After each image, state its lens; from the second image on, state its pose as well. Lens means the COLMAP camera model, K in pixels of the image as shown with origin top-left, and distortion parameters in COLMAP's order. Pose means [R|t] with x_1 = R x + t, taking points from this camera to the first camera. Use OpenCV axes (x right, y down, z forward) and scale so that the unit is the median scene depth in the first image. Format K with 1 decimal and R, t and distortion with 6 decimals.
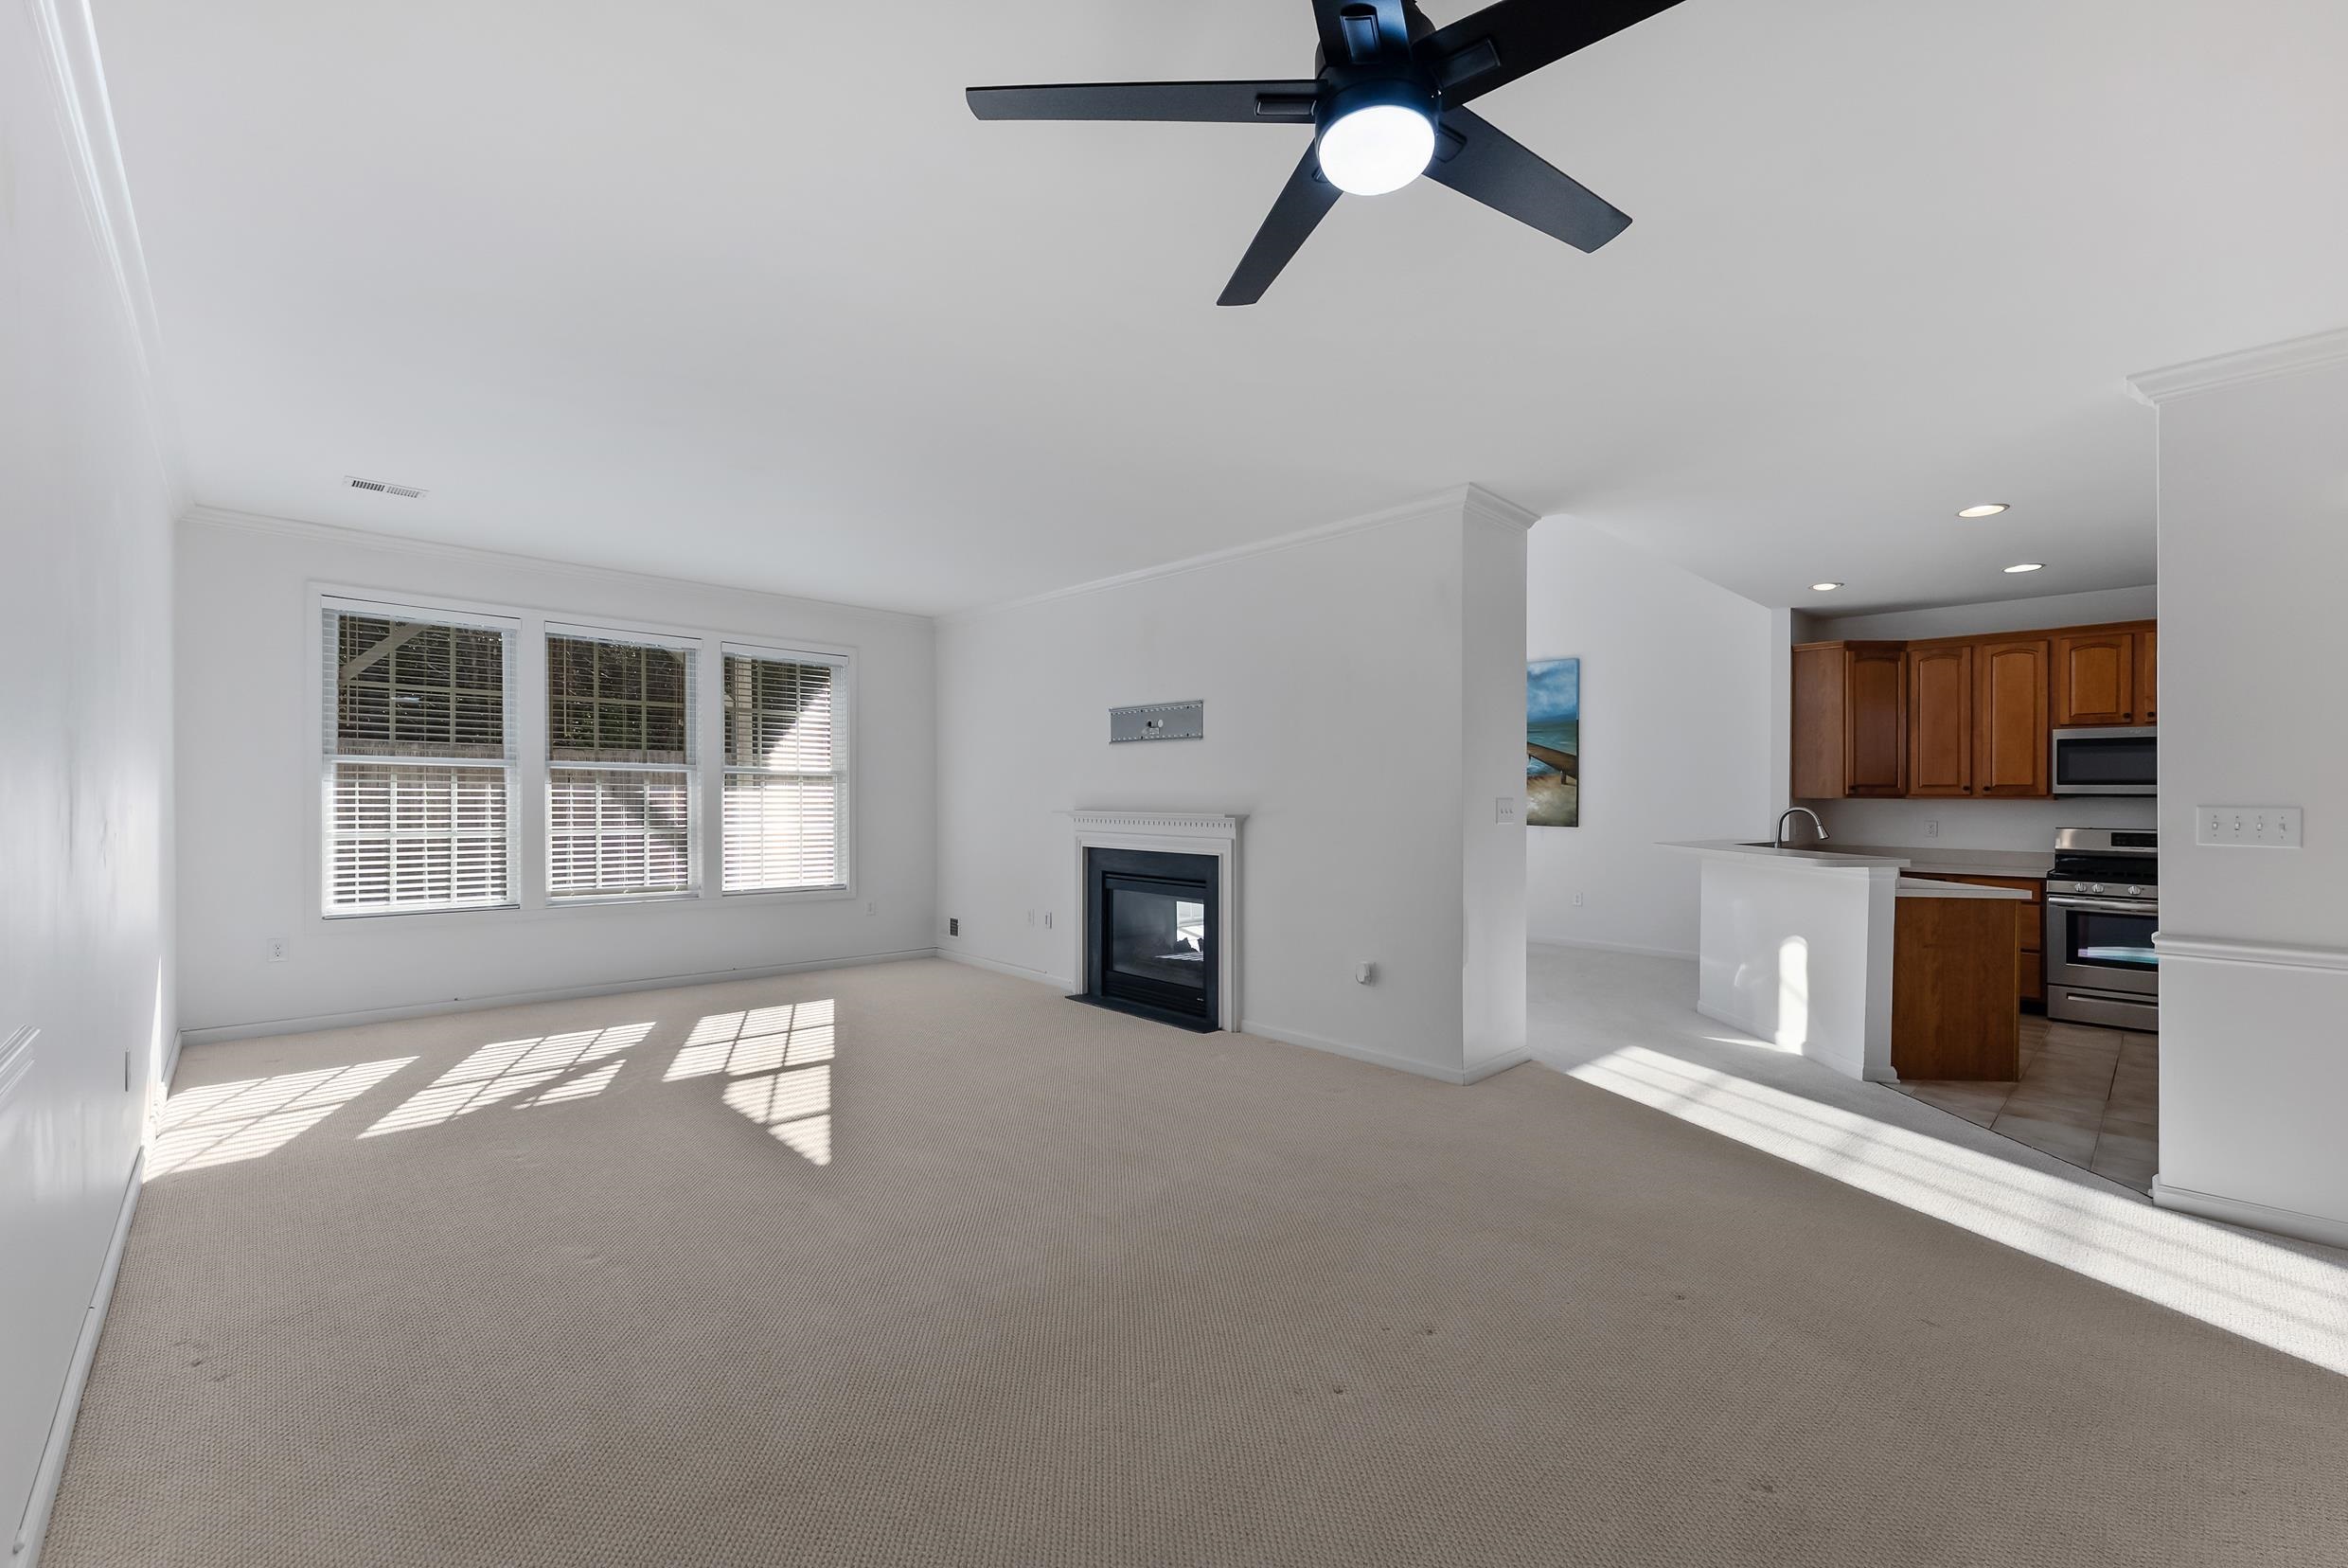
lens RADIAL K [[948.6, 0, 1161.3], [0, 948.6, 777.2], [0, 0, 1]] dist [0.001702, -0.000712]
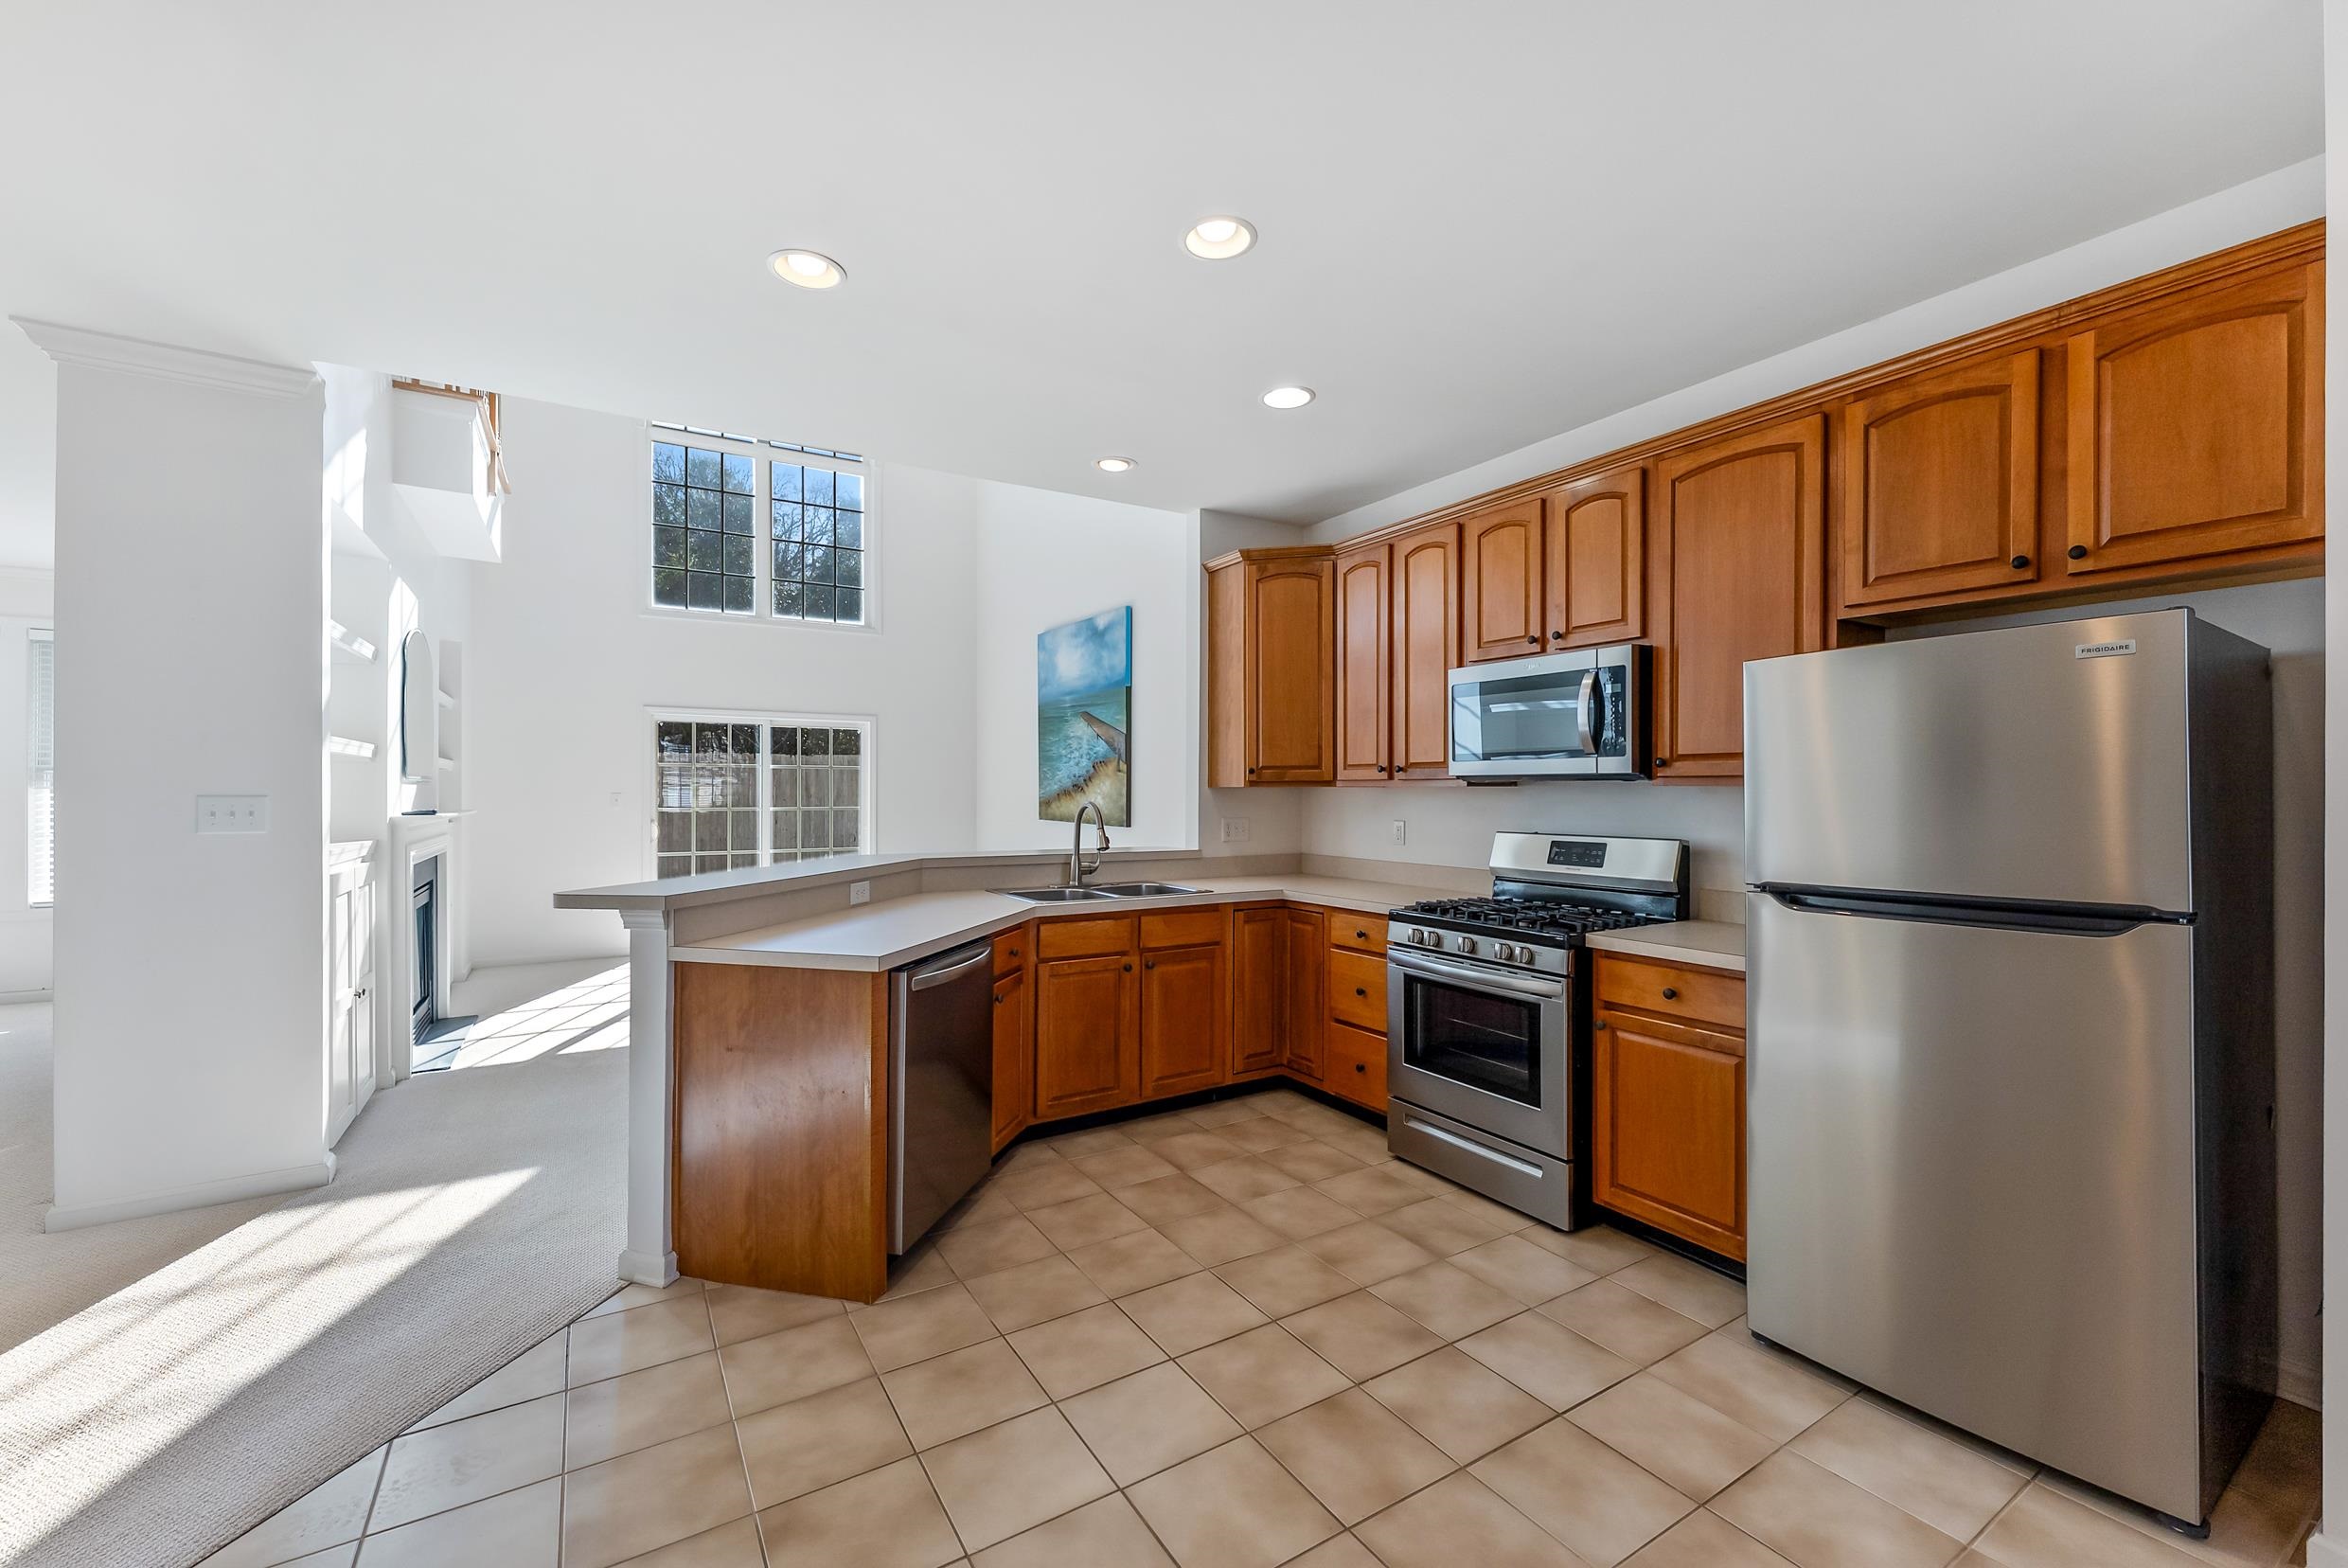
lens RADIAL K [[948.6, 0, 1181.0], [0, 948.6, 783.2], [0, 0, 1]] dist [0.001702, -0.000712]
pose [[0.979709, -0.010691, -0.200141, 0.822384], [0.013226, 0.999848, 0.011333, 0.011919], [0.199990, -0.013750, 0.979702, 0.347080]]
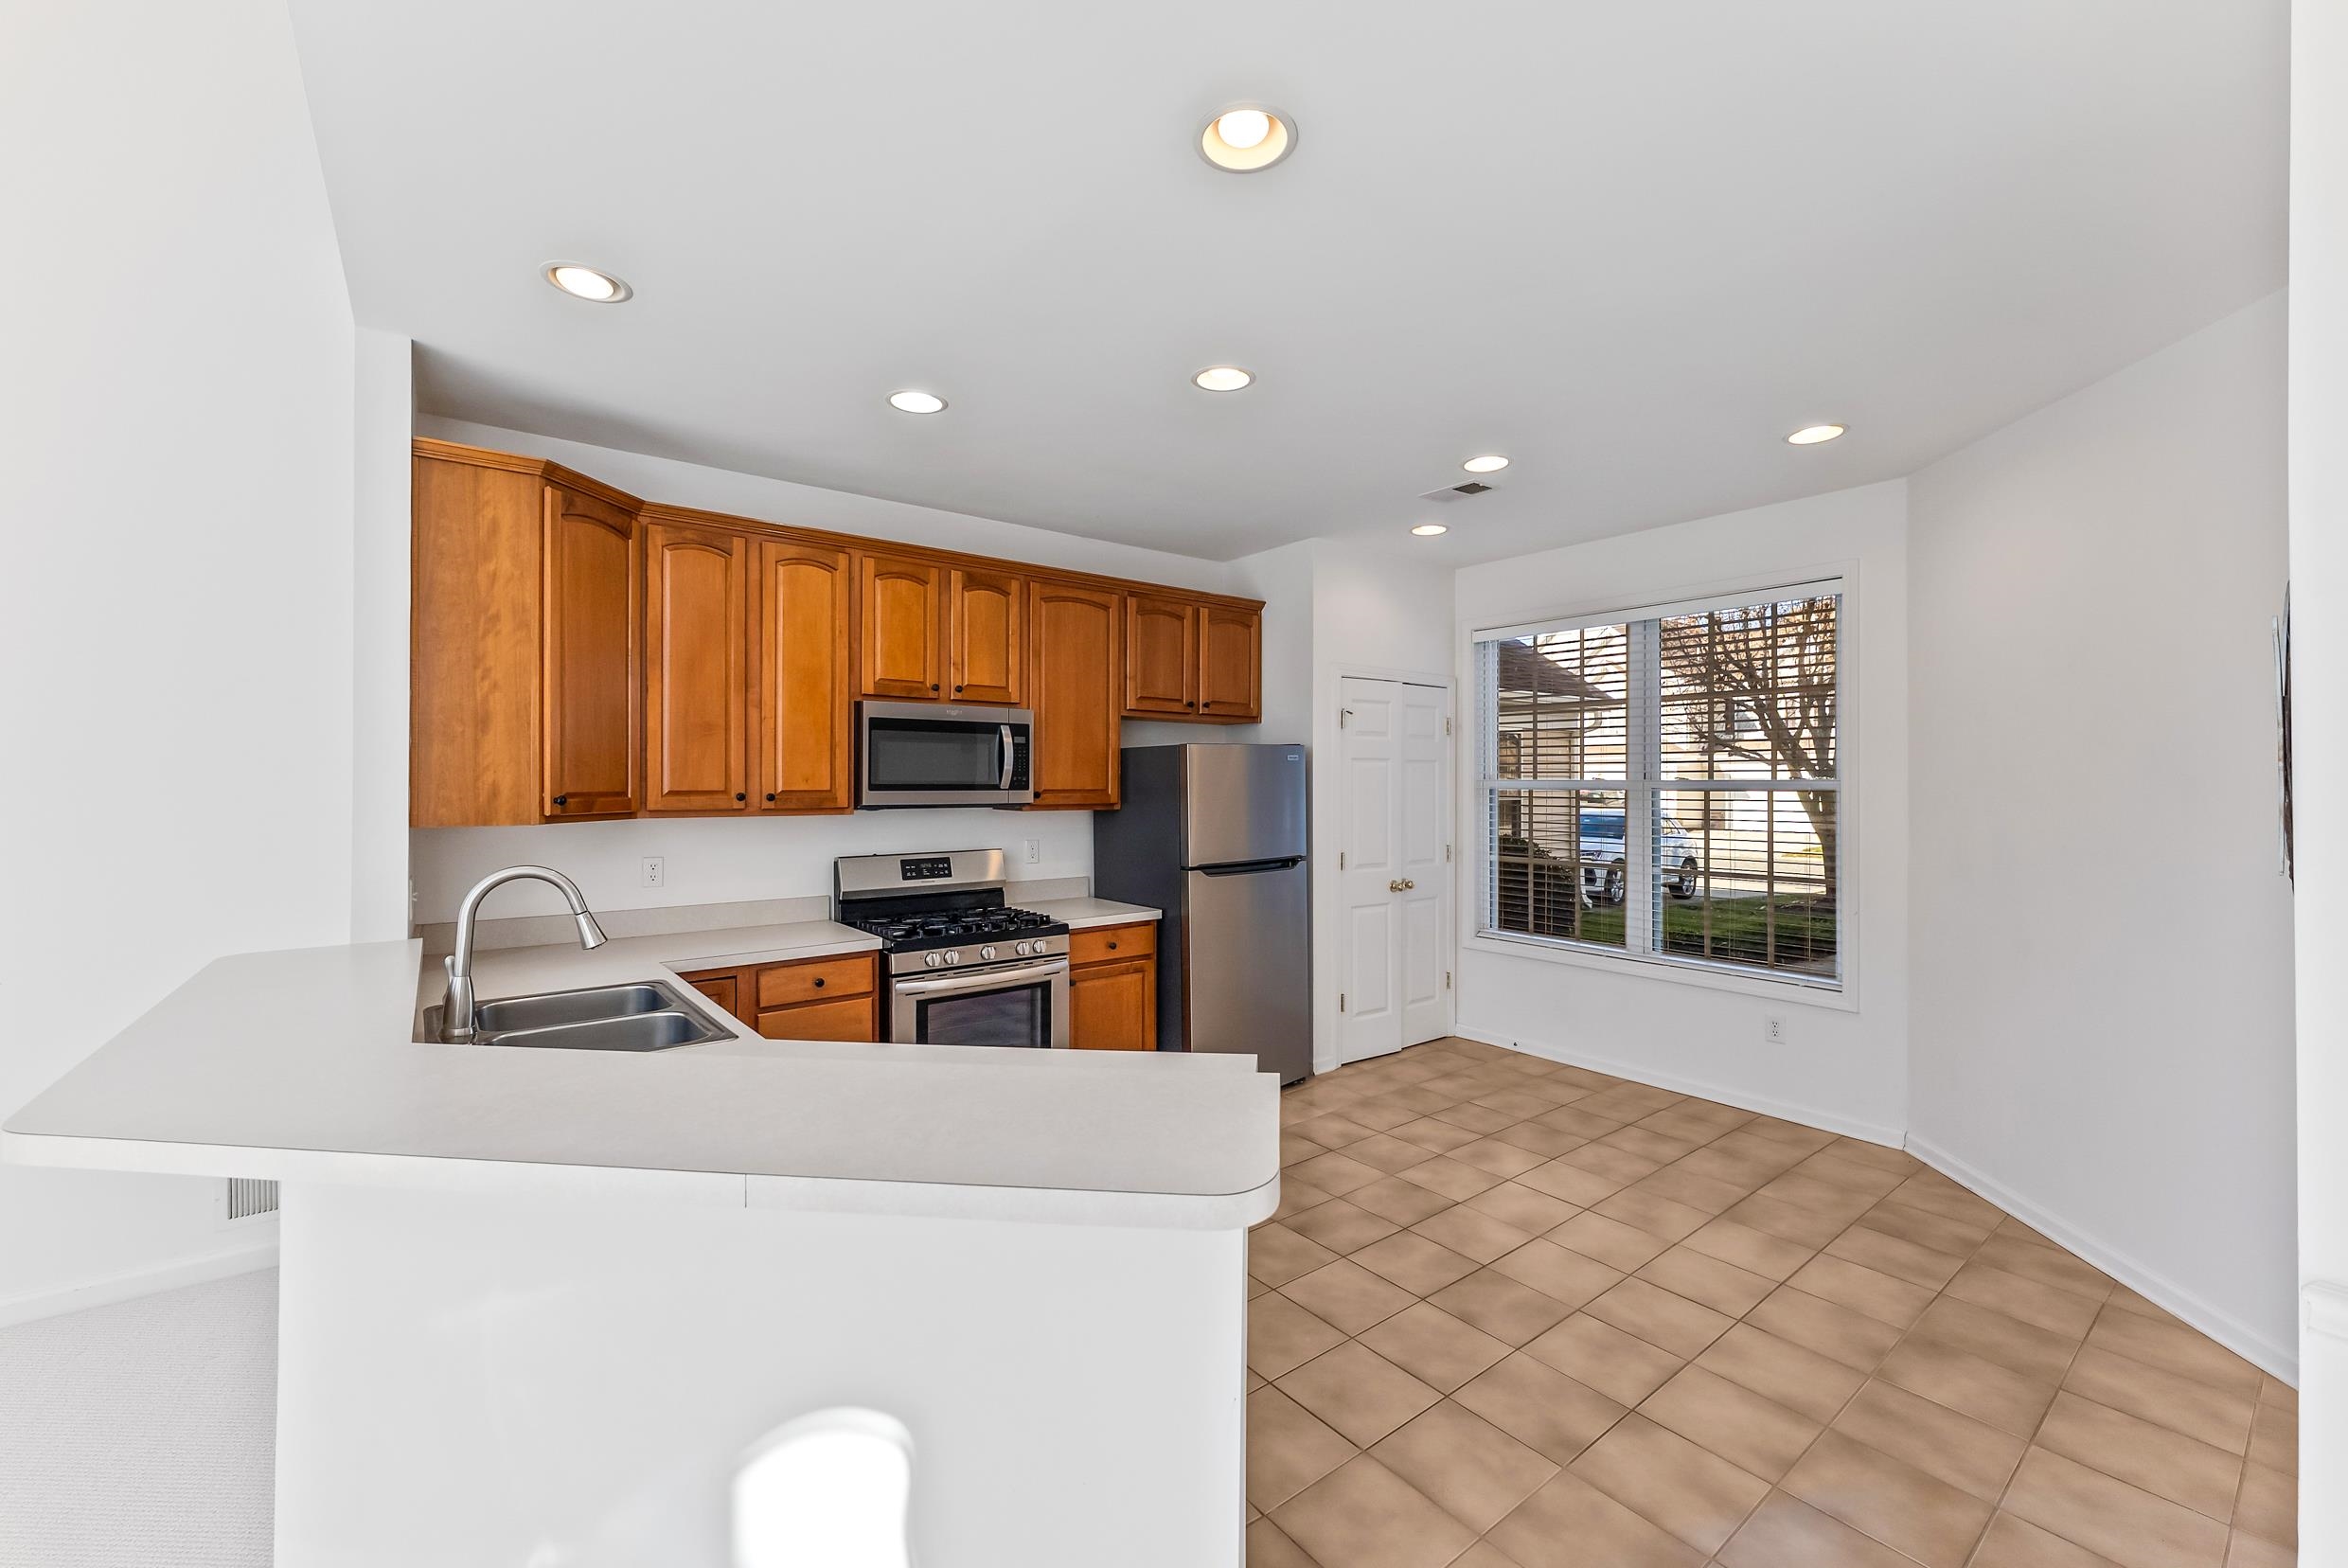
lens RADIAL K [[948.6, 0, 1162.2], [0, 948.6, 781.8], [0, 0, 1]] dist [0.001702, -0.000712]
pose [[0.100932, -0.010337, 0.994840, 0.323925], [-0.019343, 0.999737, 0.012350, -0.008343], [-0.994705, -0.020489, 0.100705, 0.689208]]
